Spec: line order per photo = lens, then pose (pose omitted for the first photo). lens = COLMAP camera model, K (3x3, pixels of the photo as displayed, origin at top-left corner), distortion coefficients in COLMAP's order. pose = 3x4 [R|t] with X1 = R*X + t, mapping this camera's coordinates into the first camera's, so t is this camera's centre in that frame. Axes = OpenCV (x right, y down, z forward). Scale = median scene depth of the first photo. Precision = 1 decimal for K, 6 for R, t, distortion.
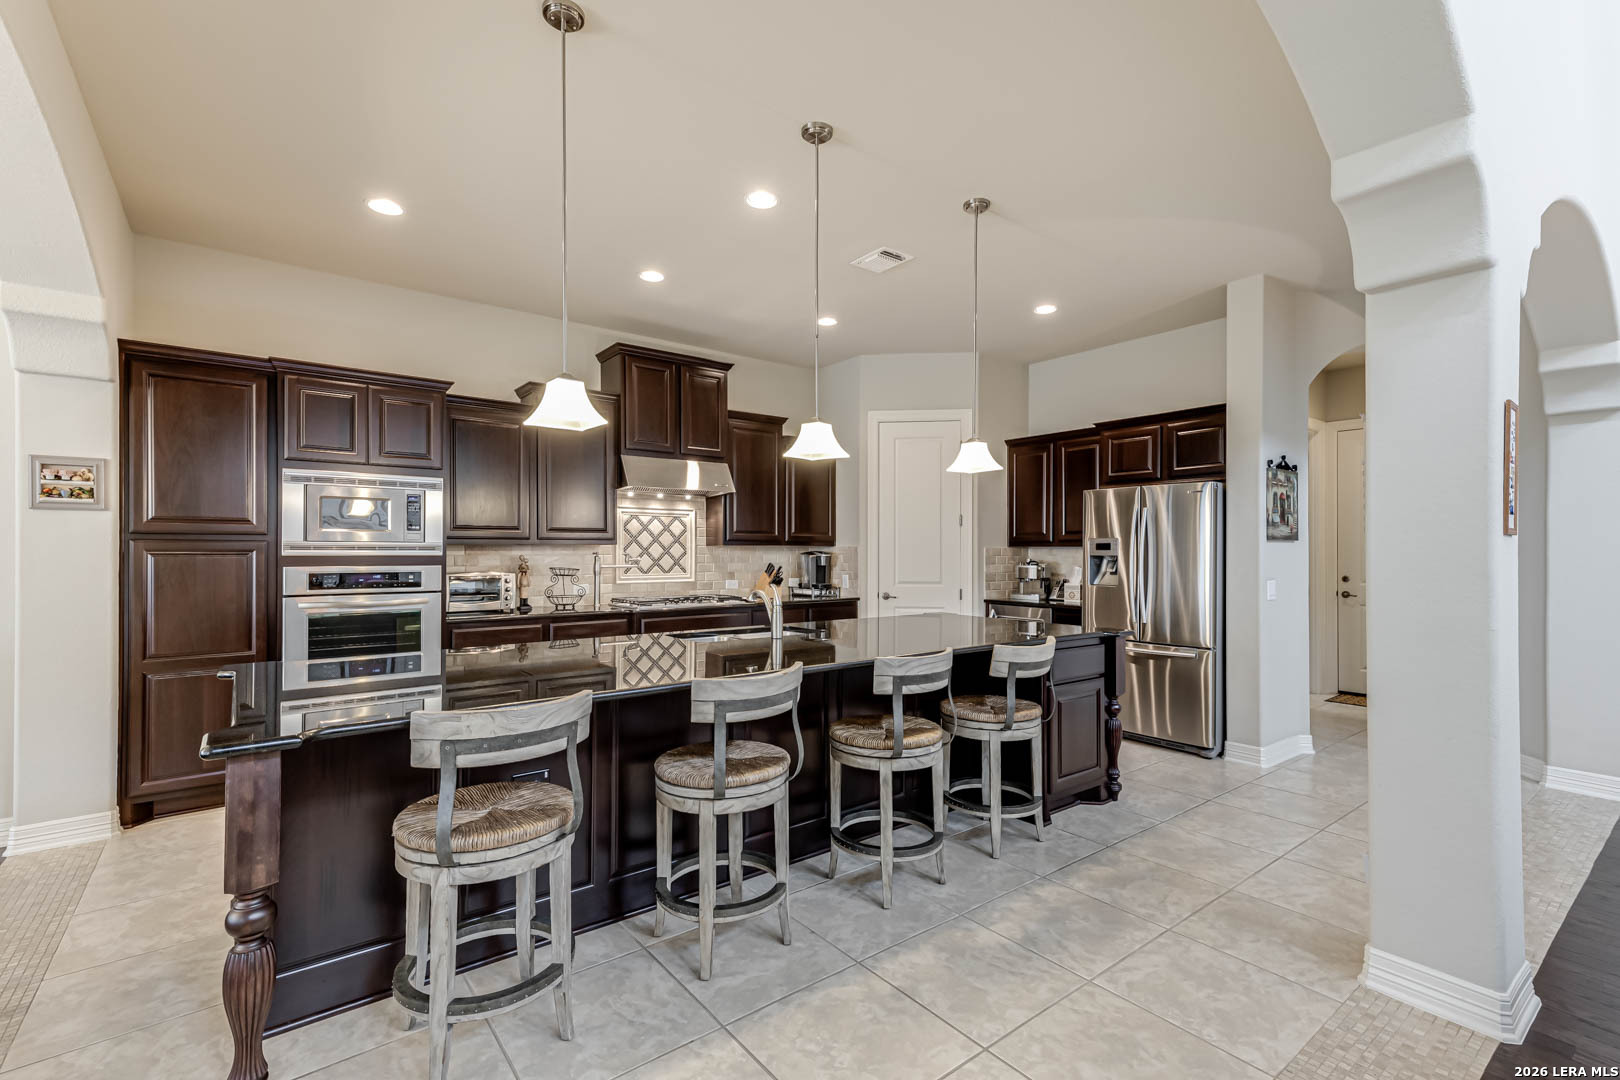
lens RADIAL K [[728.3, 0, 788.4], [0, 728.3, 547.7], [0, 0, 1]] dist [0.023815, -0.000394]
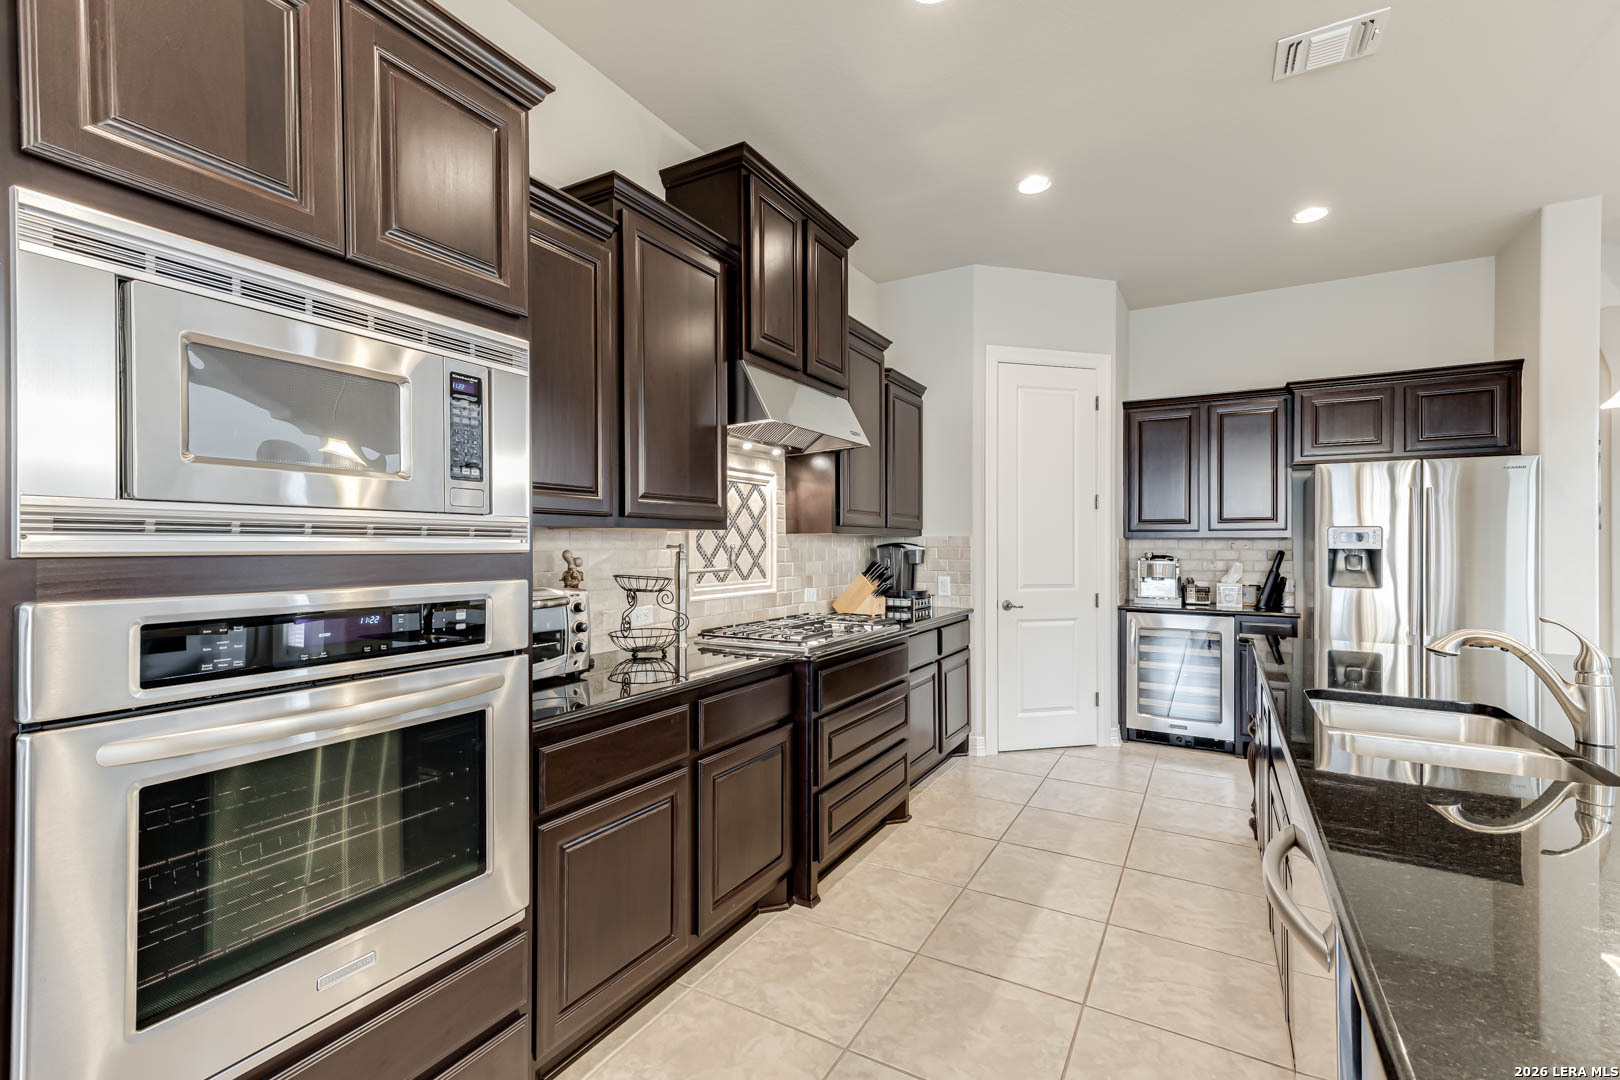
lens RADIAL K [[728.3, 0, 794.7], [0, 728.3, 544.2], [0, 0, 1]] dist [0.023815, -0.000394]
pose [[0.918165, 0.001137, 0.396196, -0.495238], [-0.003355, 0.999982, 0.004907, 0.004538], [-0.396183, -0.005835, 0.918153, 0.609379]]
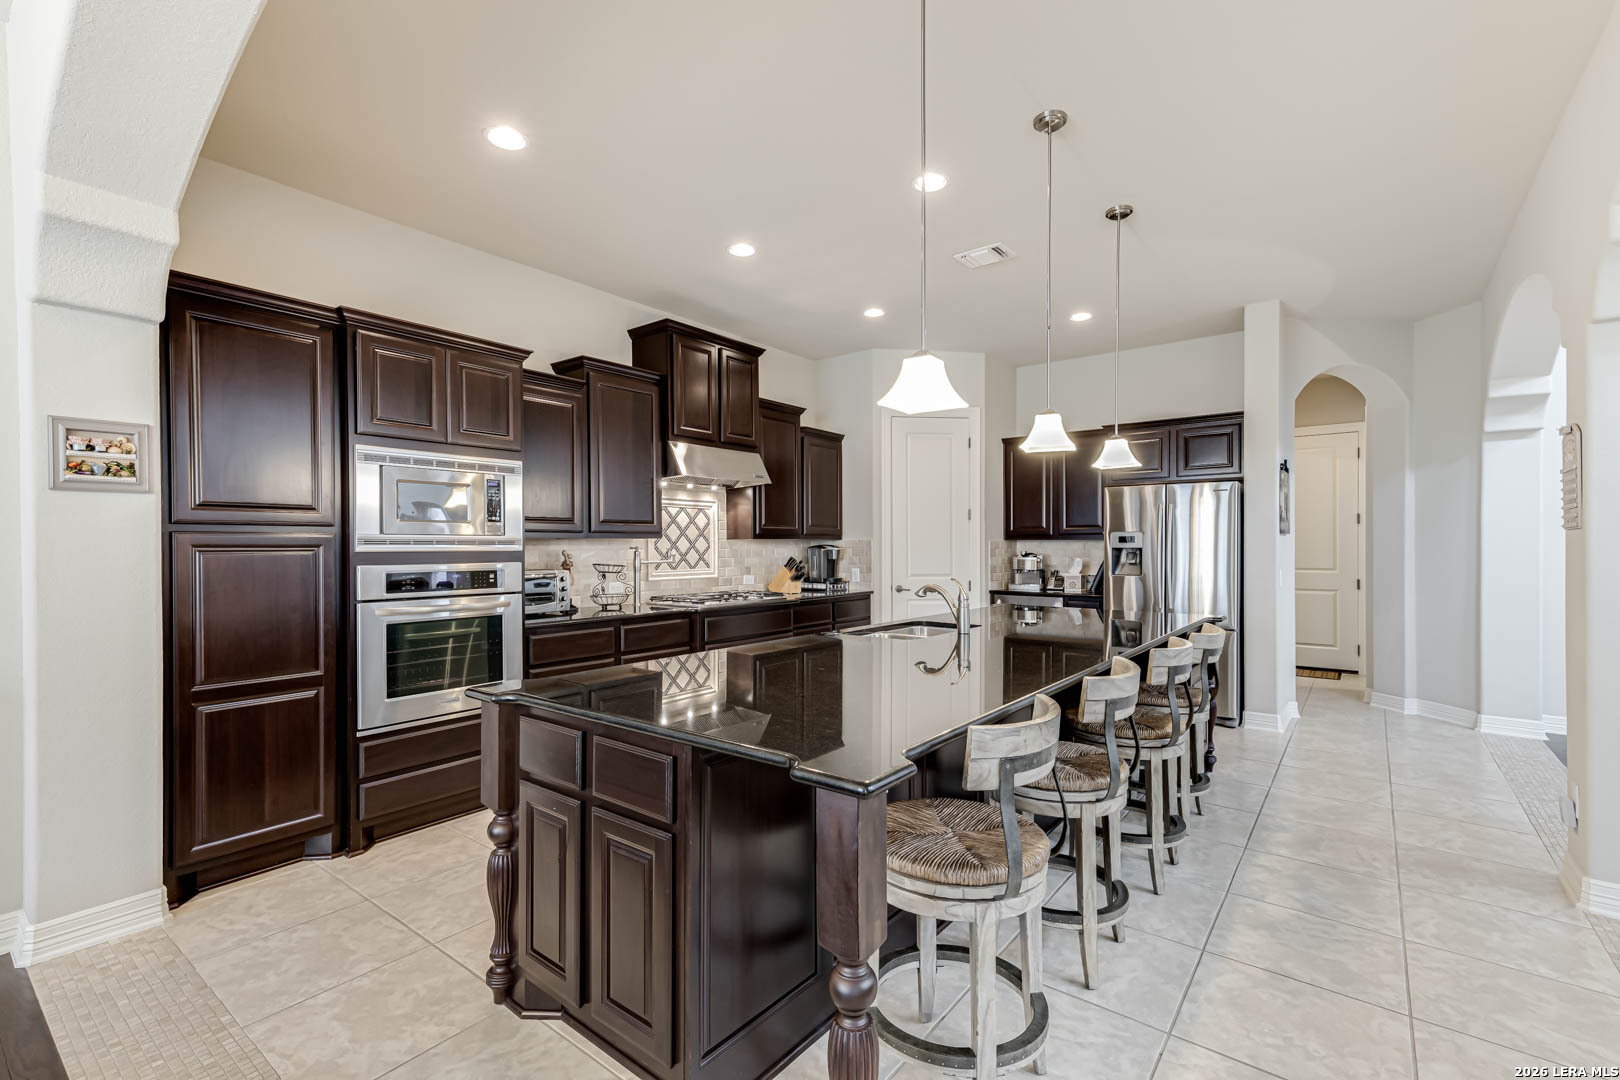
lens RADIAL K [[728.3, 0, 789.3], [0, 728.3, 545.3], [0, 0, 1]] dist [0.023815, -0.000394]
pose [[0.968750, -0.003481, 0.248013, -0.380809], [0.002145, 0.999982, 0.005657, -0.000042], [-0.248029, -0.004948, 0.968740, 0.084792]]
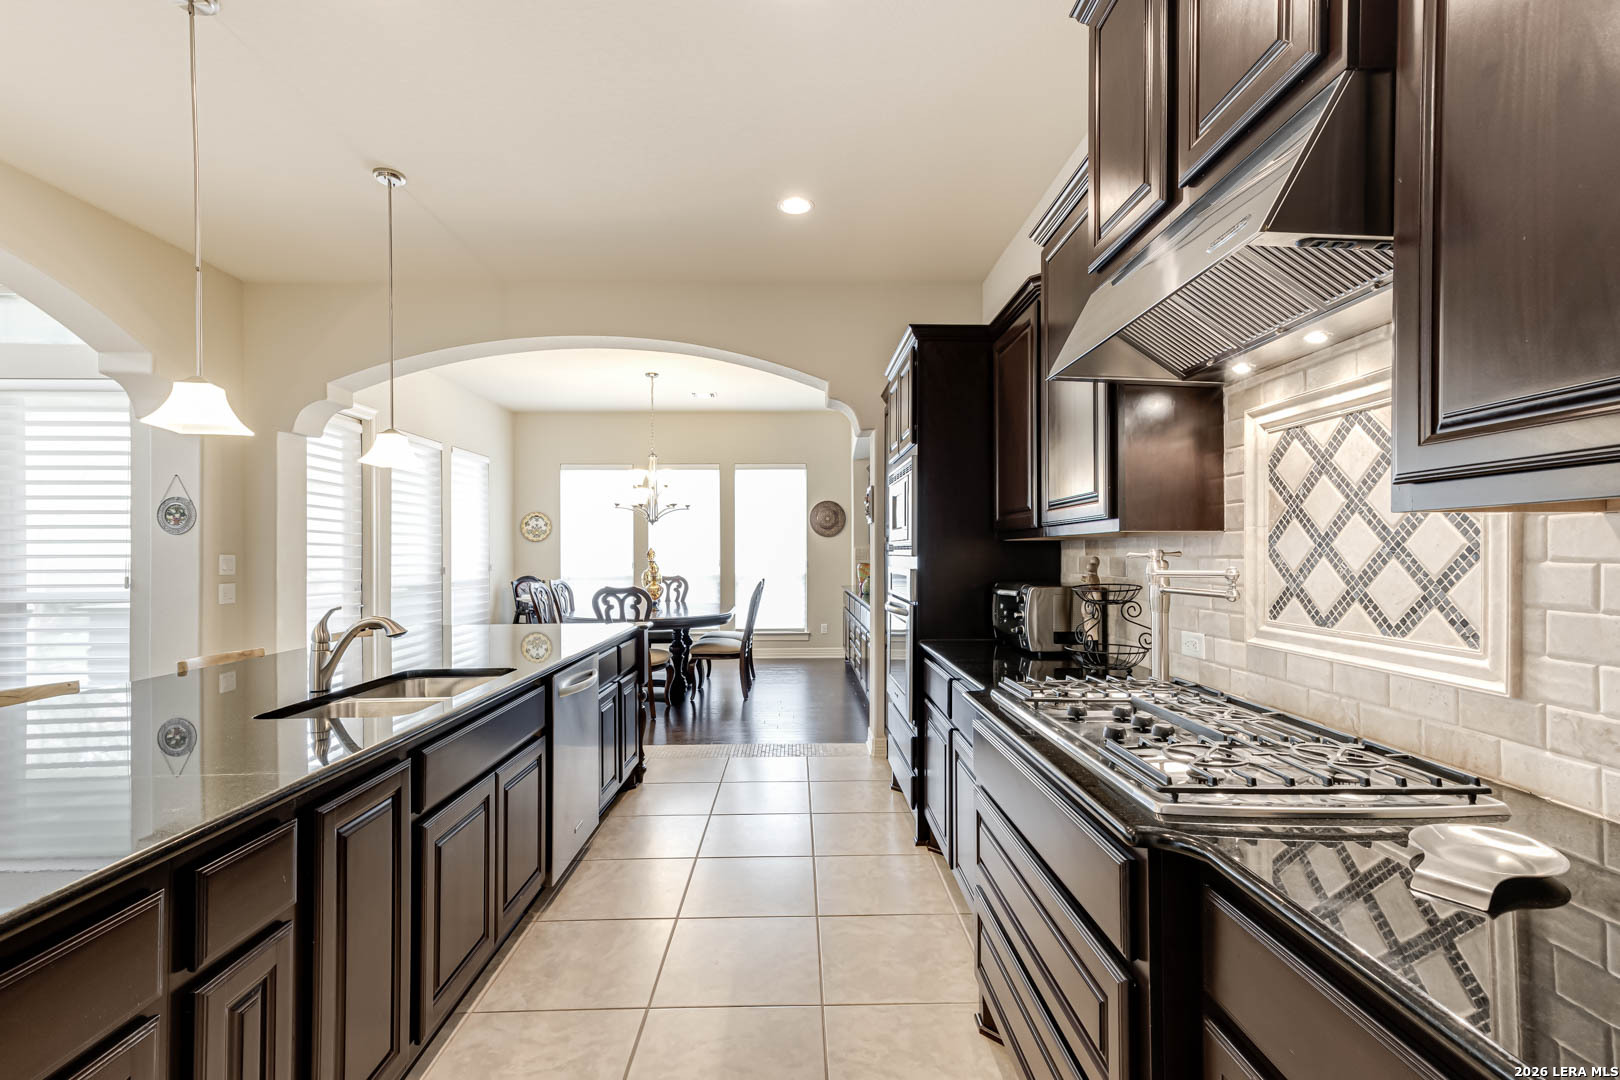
lens RADIAL K [[728.3, 0, 801.9], [0, 728.3, 544.7], [0, 0, 1]] dist [0.023815, -0.000394]
pose [[-0.592990, -0.006536, -0.805183, 0.206546], [0.010316, 0.999823, -0.015713, 0.008993], [0.805143, -0.017624, -0.592818, 1.348443]]
